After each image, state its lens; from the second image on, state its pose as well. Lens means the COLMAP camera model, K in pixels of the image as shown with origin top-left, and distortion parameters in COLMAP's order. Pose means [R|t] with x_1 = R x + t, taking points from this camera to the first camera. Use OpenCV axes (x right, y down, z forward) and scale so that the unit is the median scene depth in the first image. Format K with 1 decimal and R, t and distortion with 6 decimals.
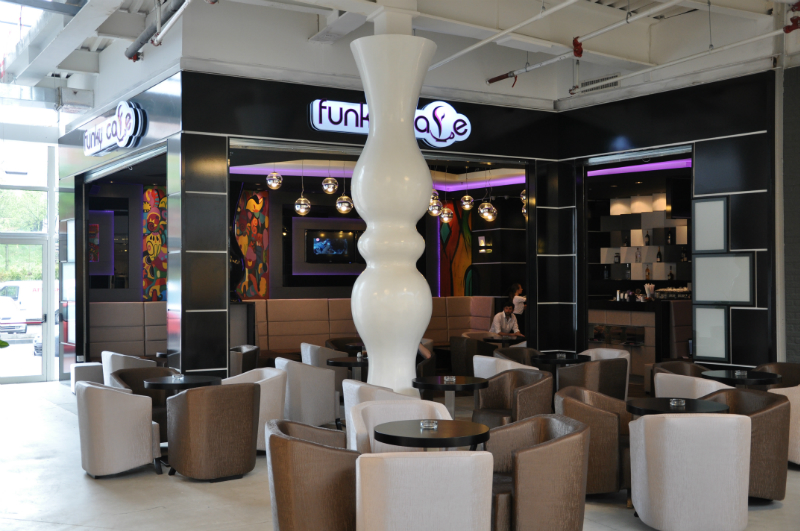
lens RADIAL K [[844.2, 0, 400.0], [0, 844.2, 265.5], [0, 0, 1]] dist [0.004446, -0.016640]
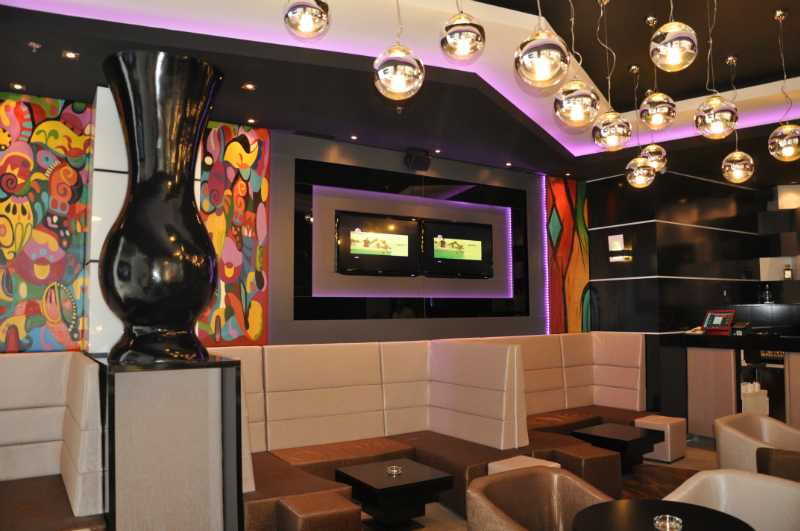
lens RADIAL K [[620.2, 0, 400.0], [0, 620.2, 265.5], [0, 0, 1]] dist [-0.165813, 0.120393]
pose [[0.995644, 0.004845, 0.093111, -0.119026], [0.000197, 0.998537, -0.054073, 0.013804], [-0.093236, 0.053856, 0.994186, 0.675459]]
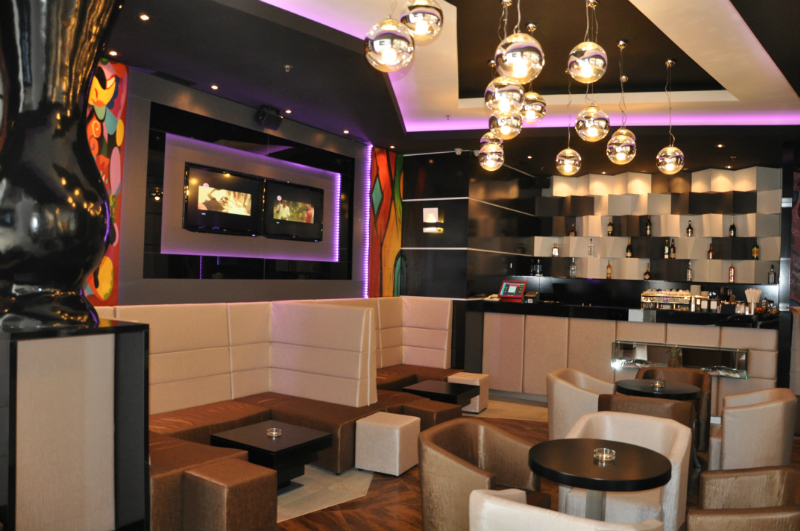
lens RADIAL K [[620.2, 0, 400.0], [0, 620.2, 265.5], [0, 0, 1]] dist [-0.165813, 0.120393]
pose [[0.861909, 0.034062, 0.505918, -0.200288], [-0.040851, 0.999163, 0.002325, 0.012798], [-0.505415, -0.022672, 0.862578, 0.692438]]
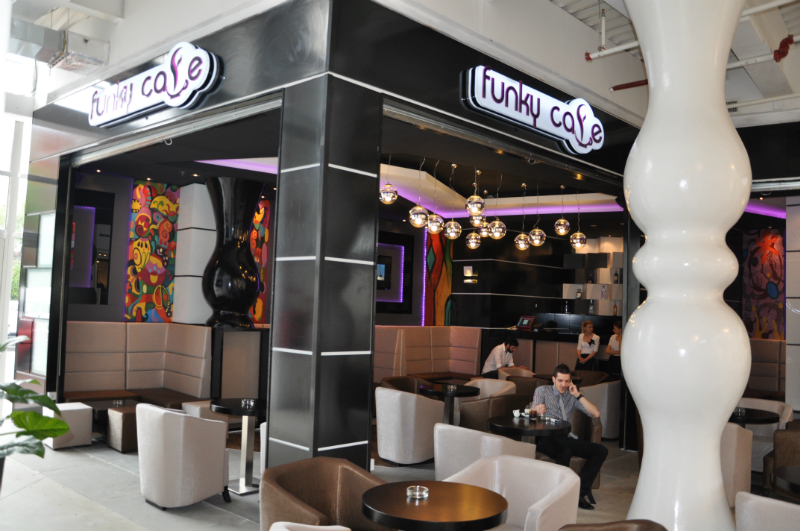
lens RADIAL K [[648.1, 0, 400.0], [0, 648.1, 265.5], [0, 0, 1]] dist [-0.099982, 0.008434]
pose [[0.962302, 0.057562, 0.265824, -0.214269], [-0.046403, 0.997765, -0.048079, 0.005716], [-0.267997, 0.033931, 0.962822, 0.340446]]
